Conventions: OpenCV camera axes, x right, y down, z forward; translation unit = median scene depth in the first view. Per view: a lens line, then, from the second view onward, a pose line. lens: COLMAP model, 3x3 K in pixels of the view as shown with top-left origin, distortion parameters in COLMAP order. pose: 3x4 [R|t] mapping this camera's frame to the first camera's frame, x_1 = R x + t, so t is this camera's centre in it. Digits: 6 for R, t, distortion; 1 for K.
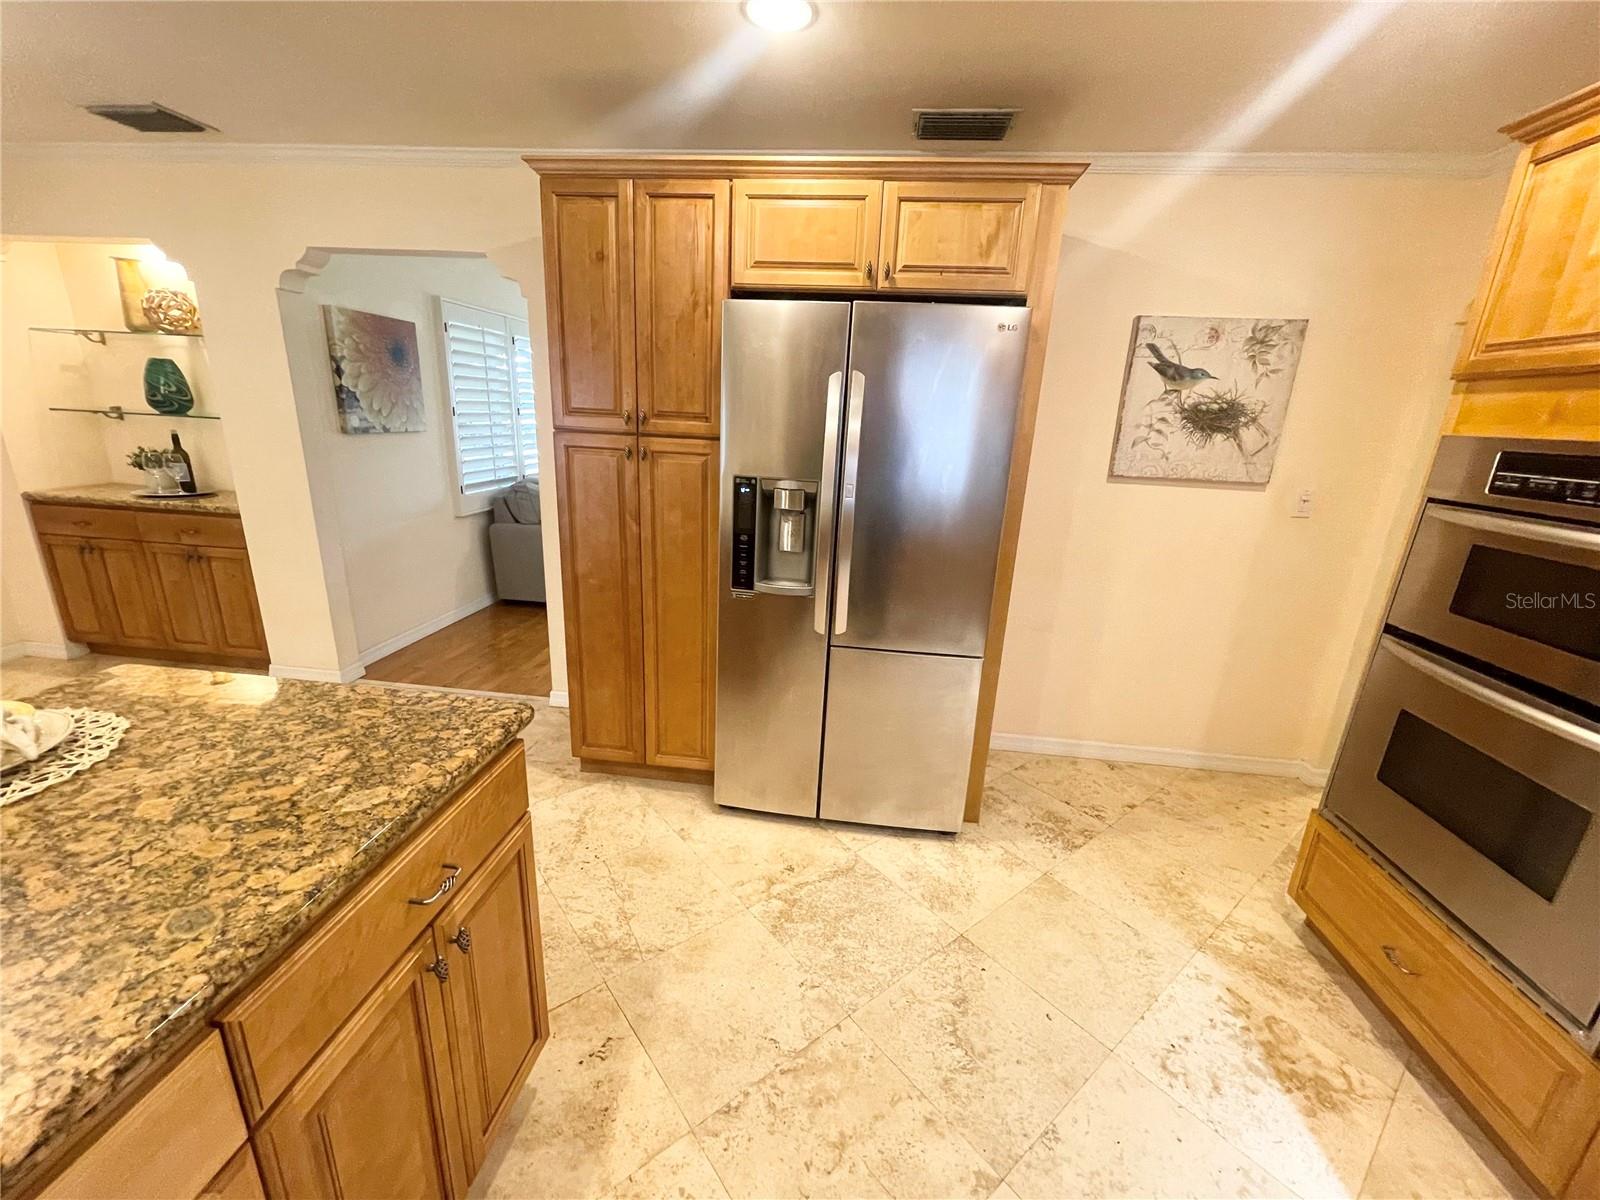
lens RADIAL K [[646.5, 0, 794.9], [0, 646.5, 602.0], [0, 0, 1]] dist [-0.003722, 0.002022]
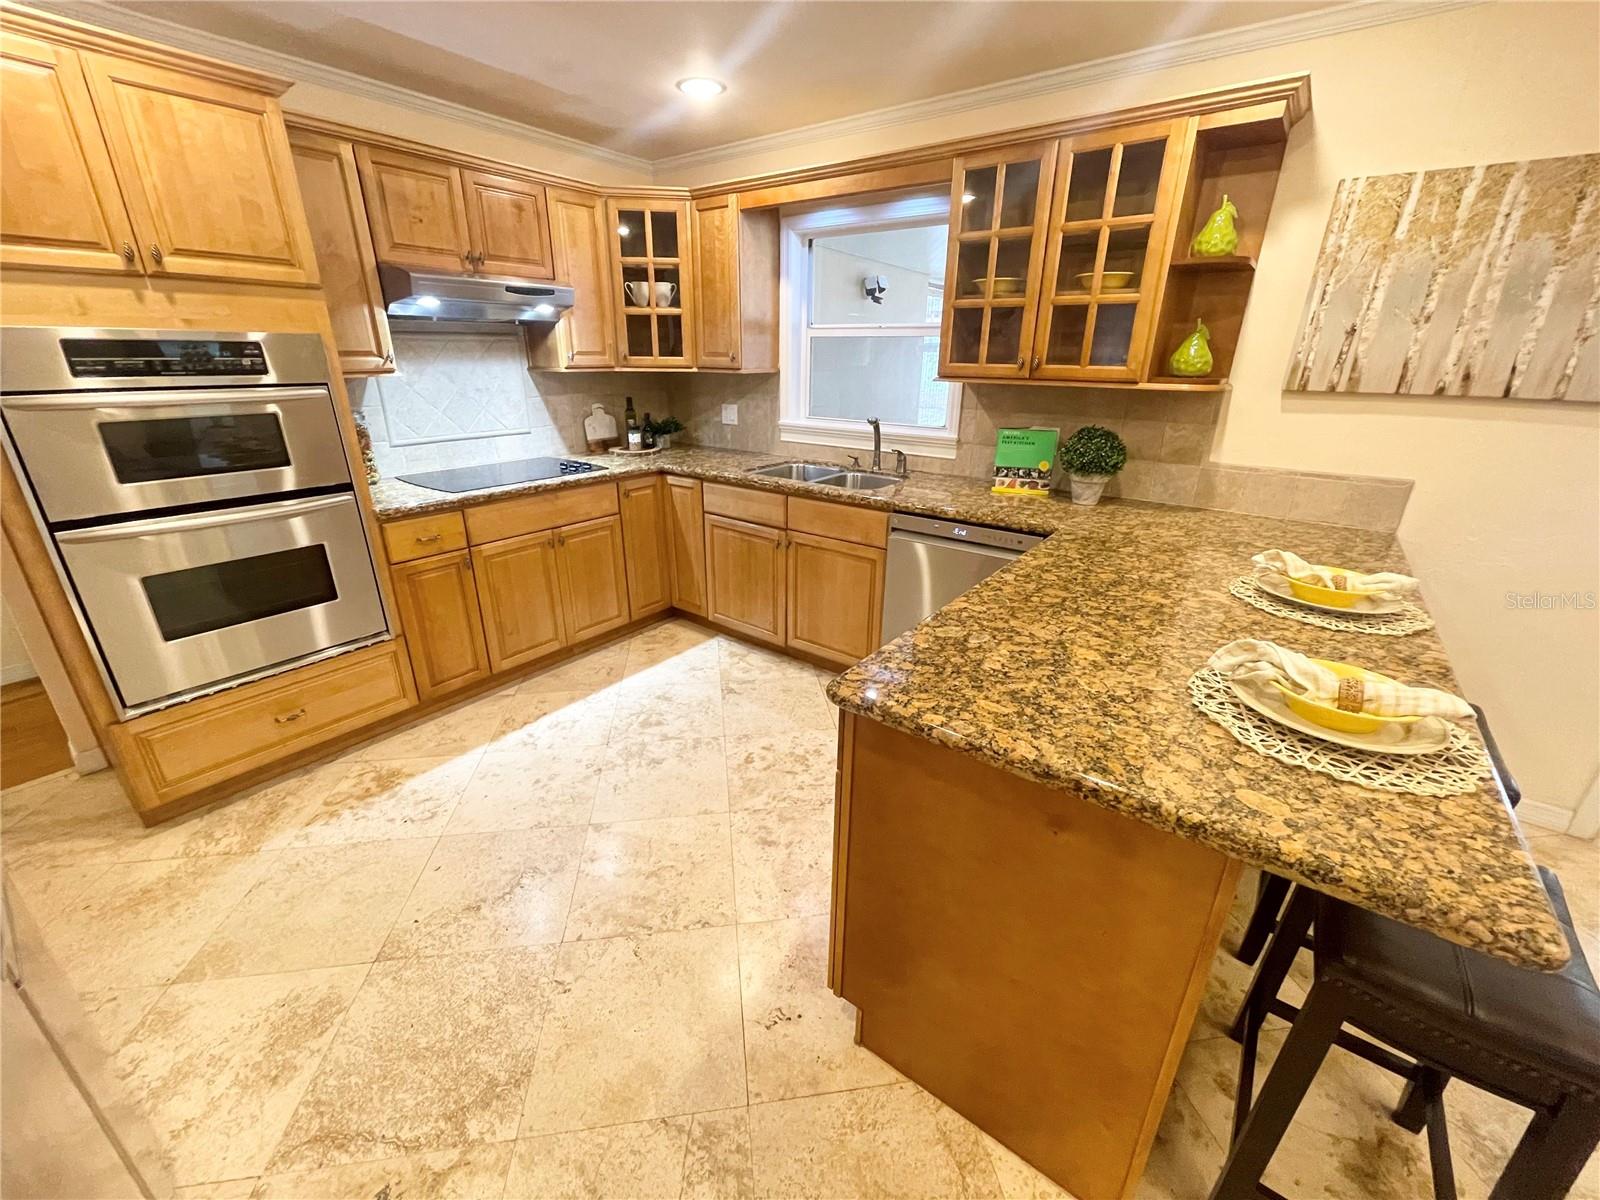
lens RADIAL K [[646.5, 0, 797.7], [0, 646.5, 602.6], [0, 0, 1]] dist [-0.003722, 0.002022]
pose [[-0.861301, -0.235259, 0.450348, -0.488321], [0.094859, 0.796308, 0.597407, -0.312224], [-0.499161, 0.557267, -0.663545, 1.013321]]
